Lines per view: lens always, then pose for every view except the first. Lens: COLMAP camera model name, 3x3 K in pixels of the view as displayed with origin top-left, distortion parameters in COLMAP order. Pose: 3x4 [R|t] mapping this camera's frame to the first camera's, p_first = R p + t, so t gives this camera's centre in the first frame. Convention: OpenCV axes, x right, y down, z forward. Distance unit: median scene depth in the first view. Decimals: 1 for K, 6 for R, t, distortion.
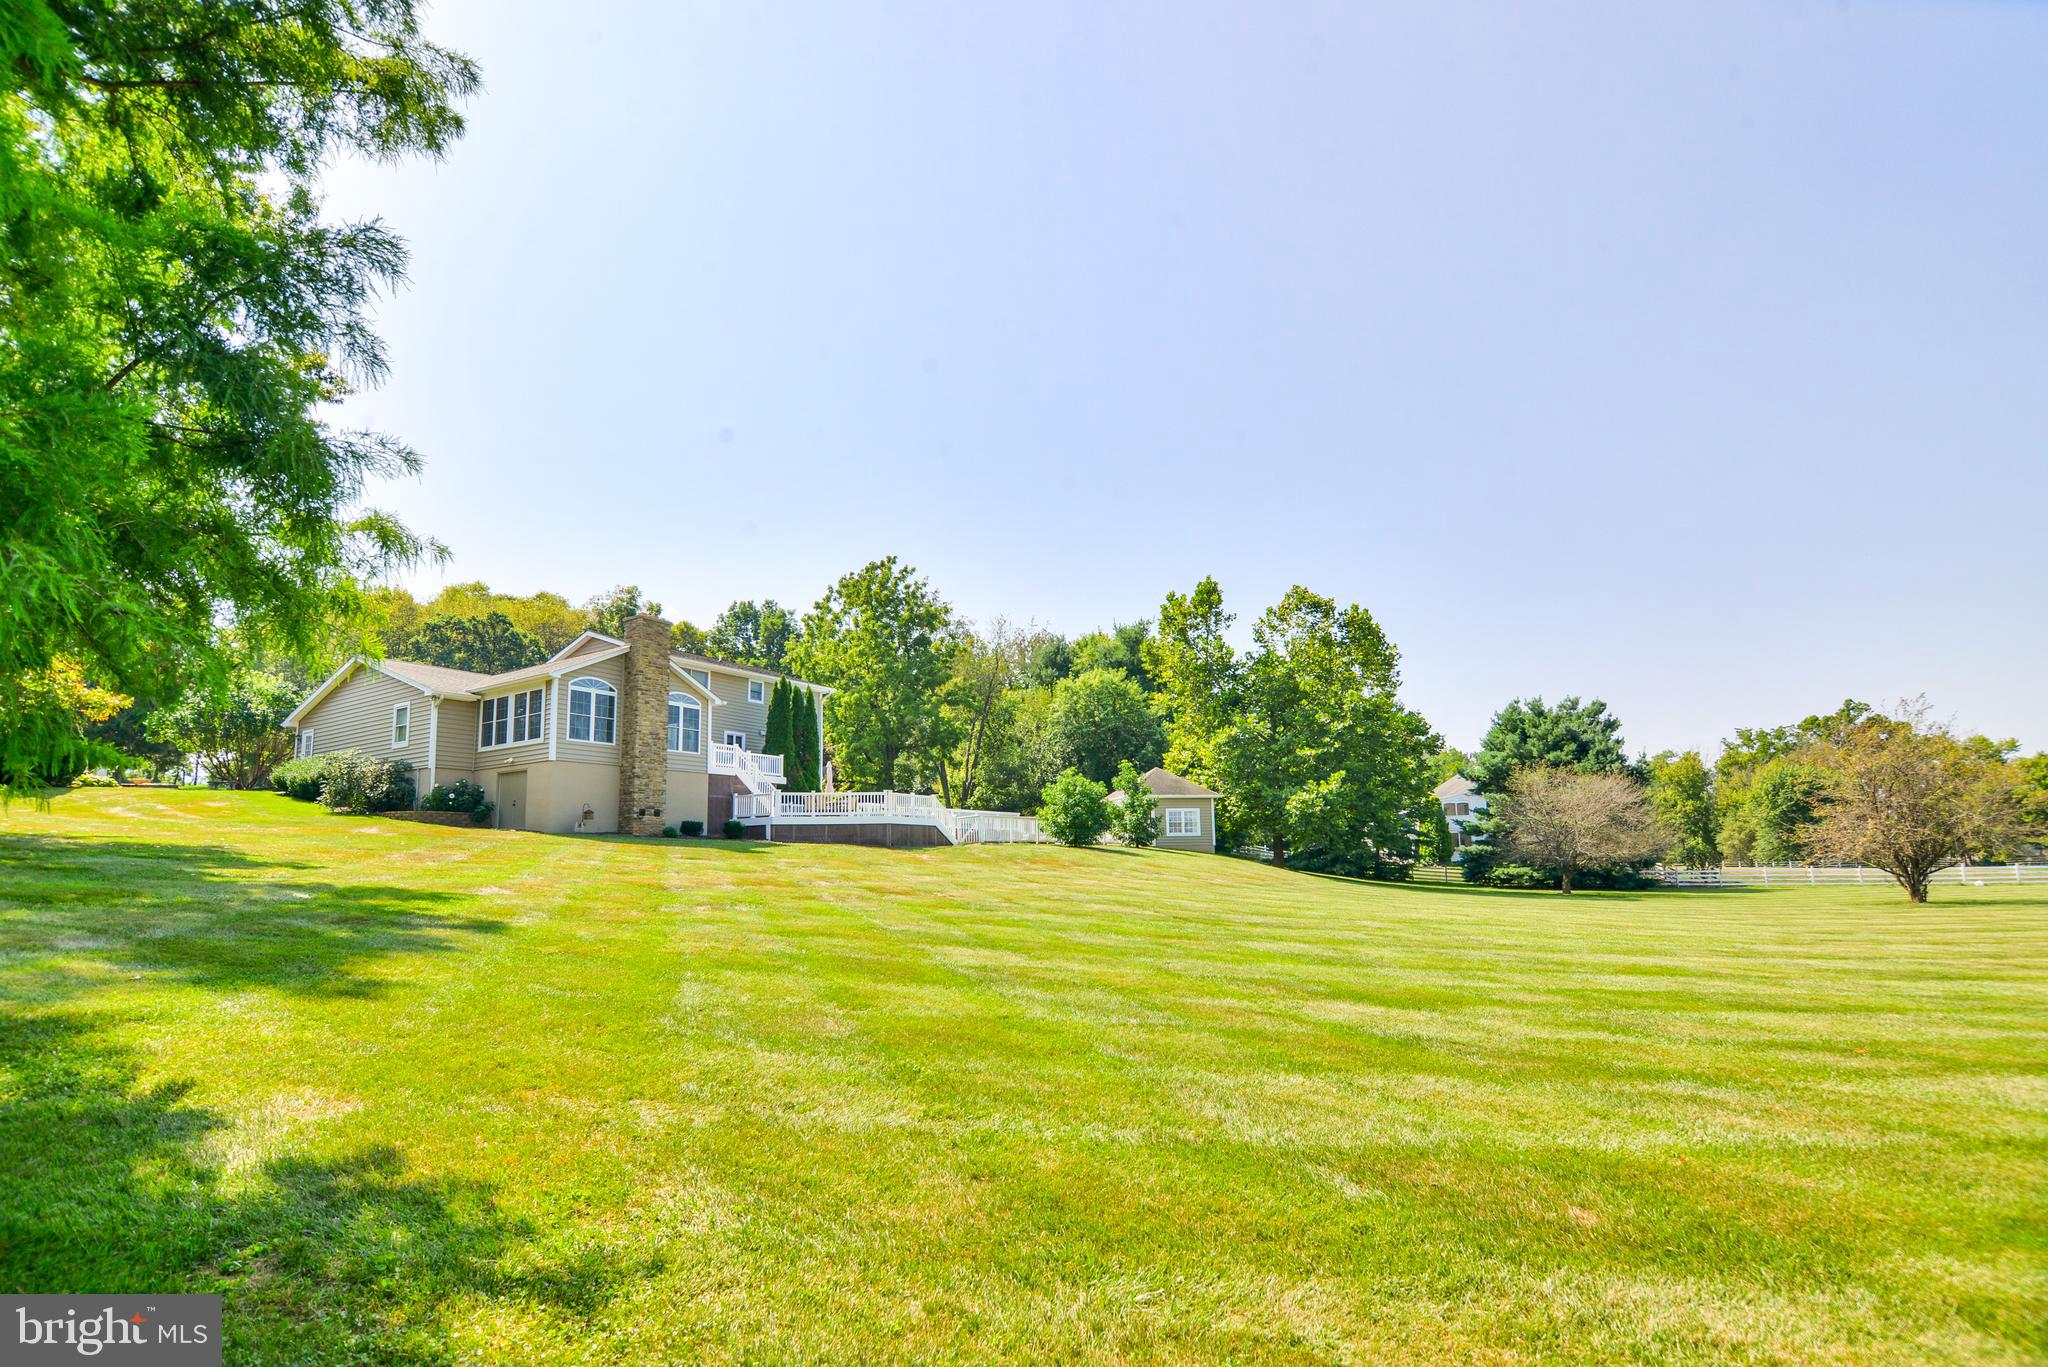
lens RADIAL K [[932.1, 0, 1024.6], [0, 932.1, 794.5], [0, 0, 1]] dist [-0.000996, -0.000334]
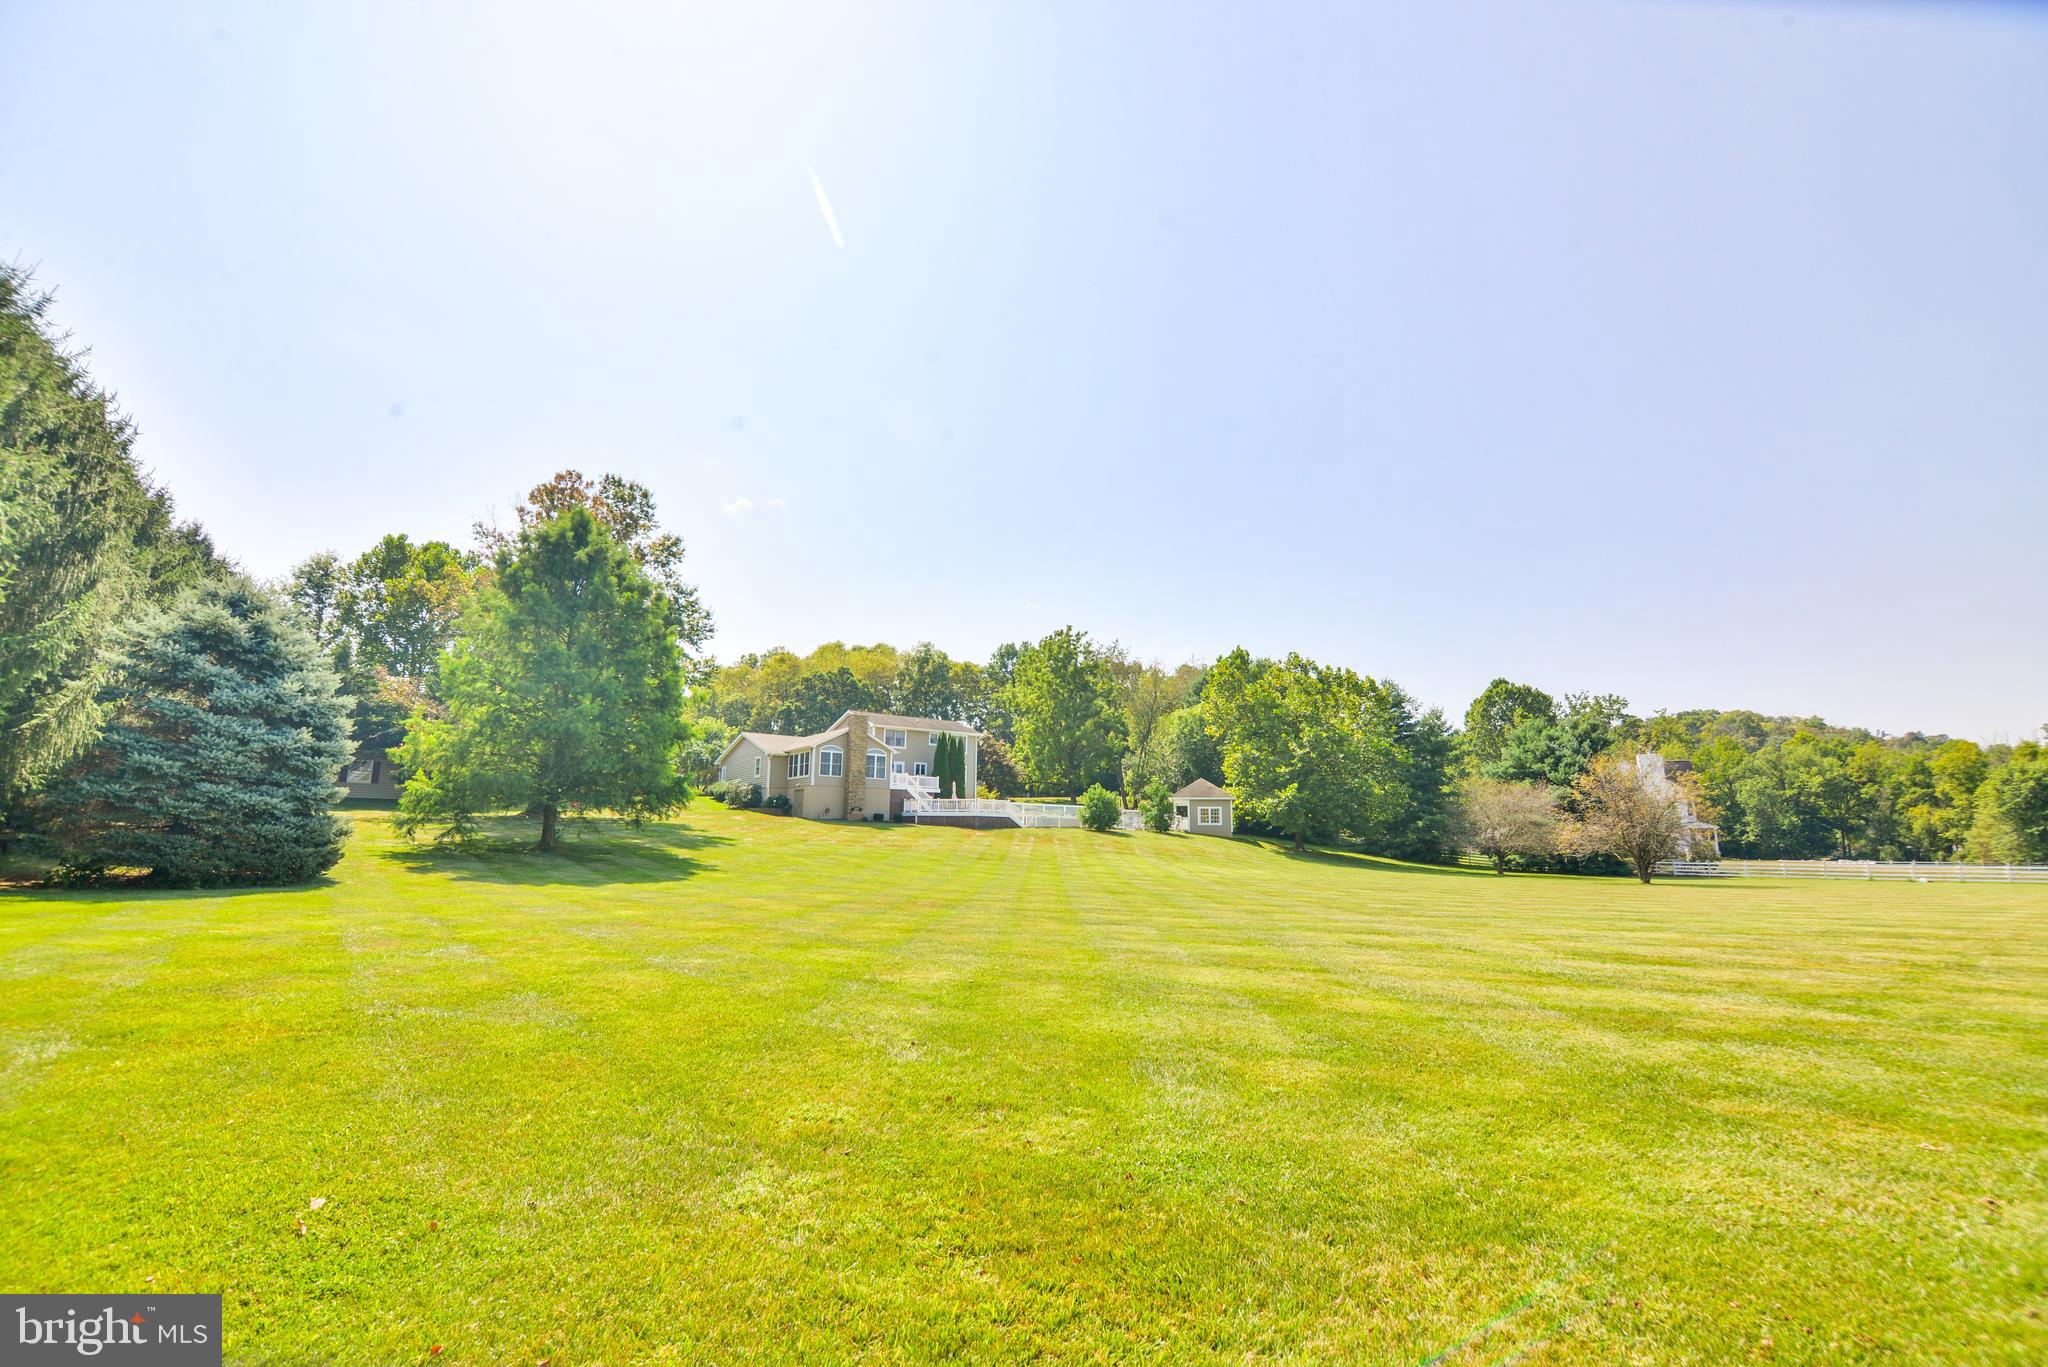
lens RADIAL K [[920.7, 0, 1022.2], [0, 920.7, 681.2], [0, 0, 1]] dist [-0.000270, -0.009393]
pose [[0.931090, -0.037677, -0.362839, 0.533917], [0.000572, 0.994802, -0.101831, -0.043086], [0.364790, 0.094607, 0.926271, -0.601030]]
